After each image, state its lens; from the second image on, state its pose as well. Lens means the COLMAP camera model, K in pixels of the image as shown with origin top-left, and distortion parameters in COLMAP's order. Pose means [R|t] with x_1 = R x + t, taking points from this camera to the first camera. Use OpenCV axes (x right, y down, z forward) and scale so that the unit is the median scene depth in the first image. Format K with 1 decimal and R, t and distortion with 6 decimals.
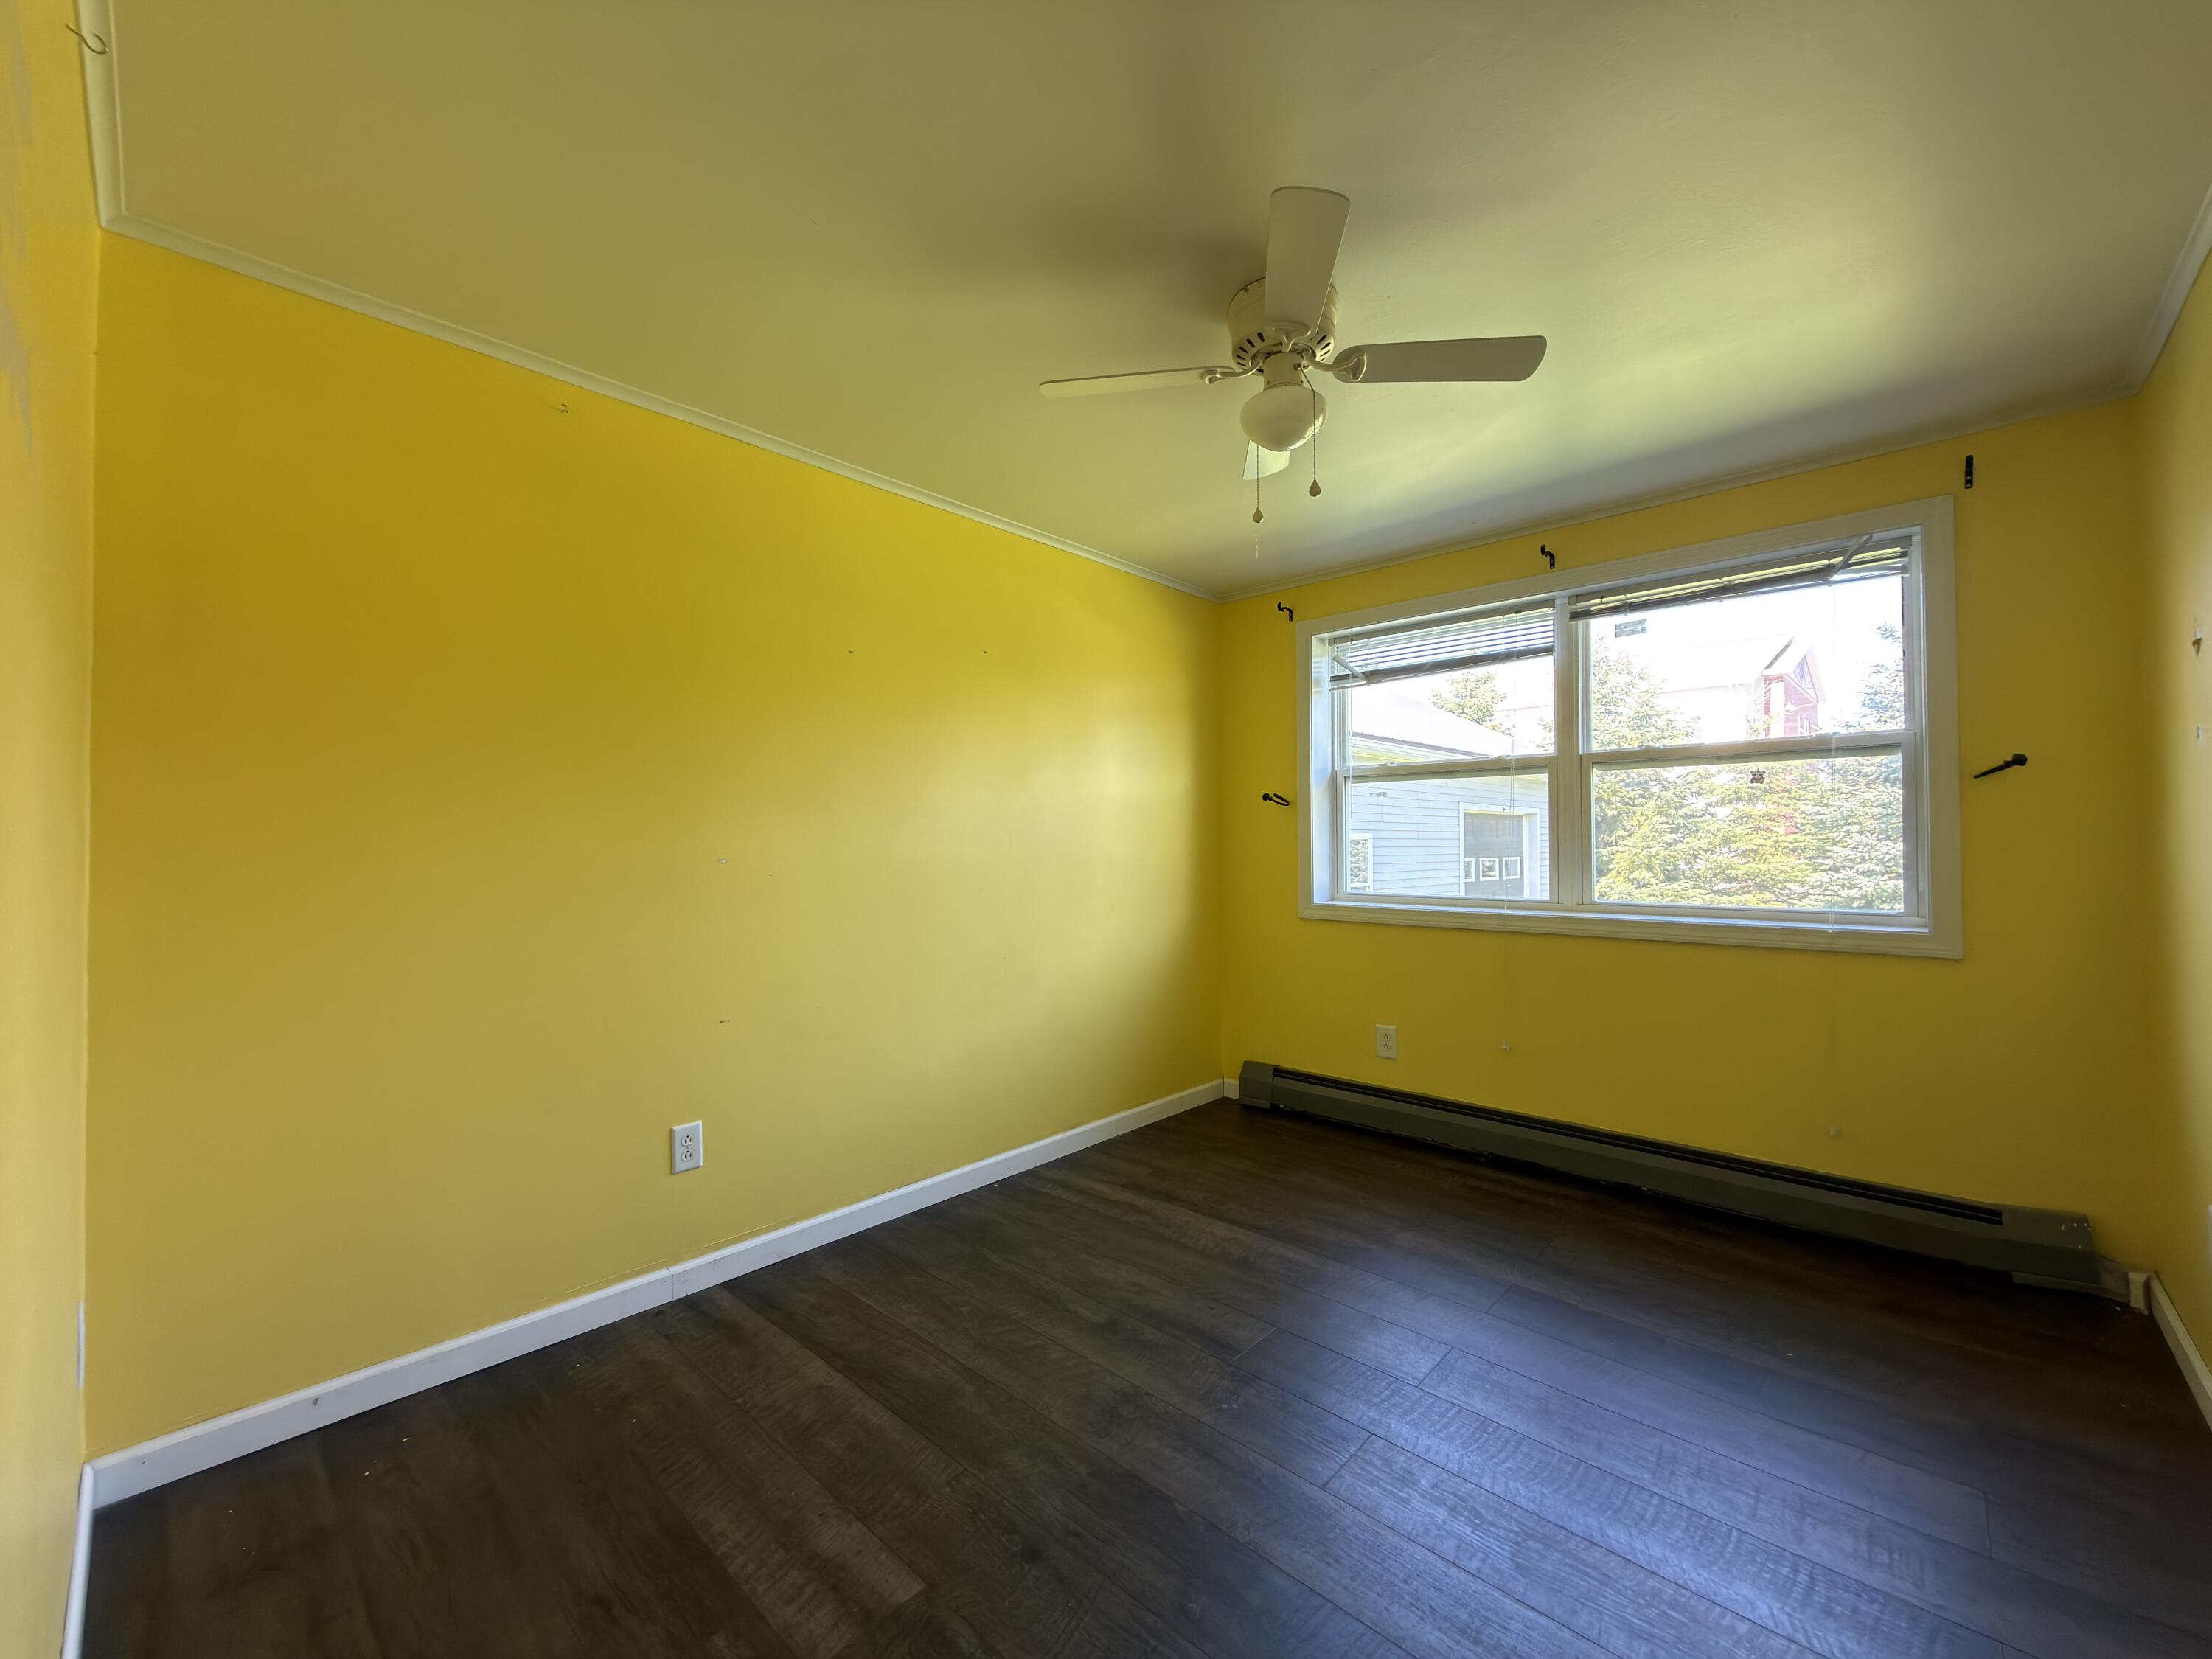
lens RADIAL K [[878.8, 0, 1110.2], [0, 878.8, 832.5], [0, 0, 1]] dist [-0.000805, 0.000085]
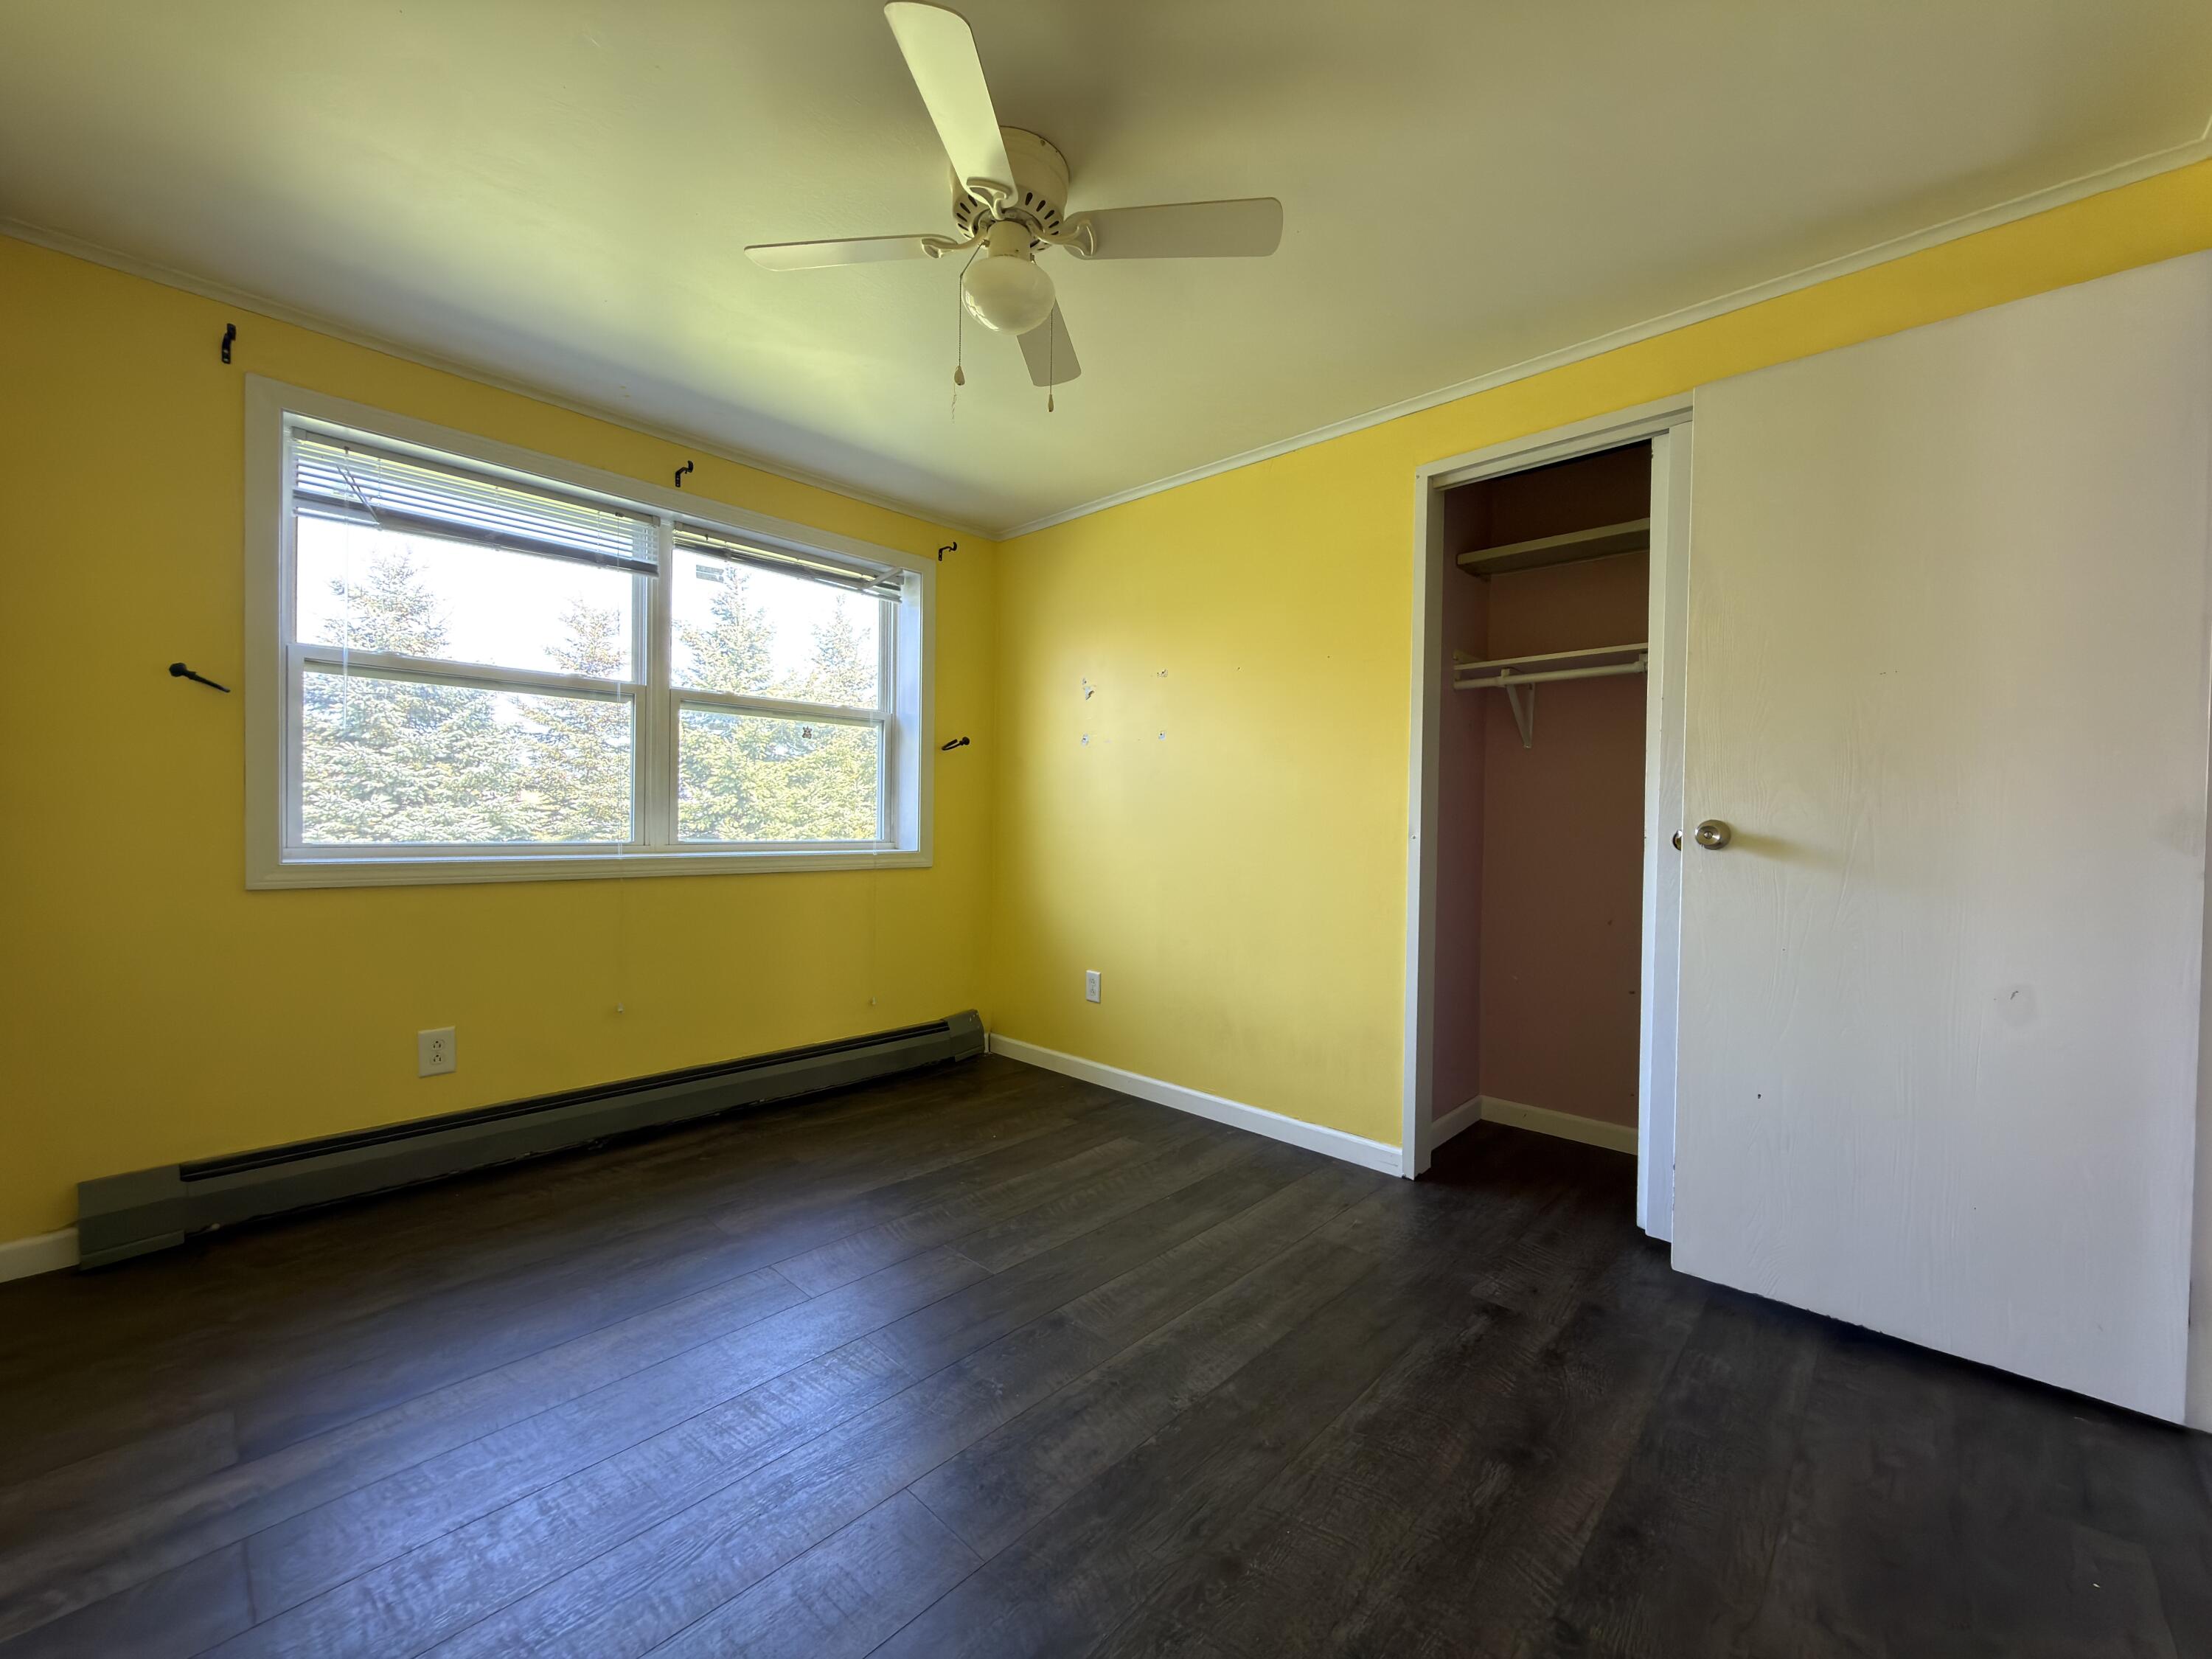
lens RADIAL K [[878.8, 0, 1110.2], [0, 878.8, 832.5], [0, 0, 1]] dist [-0.000805, 0.000085]
pose [[0.011388, -0.011661, 0.999867, -0.432930], [-0.029108, 0.999504, 0.011989, 0.043537], [-0.999511, -0.029240, 0.011043, 0.518750]]
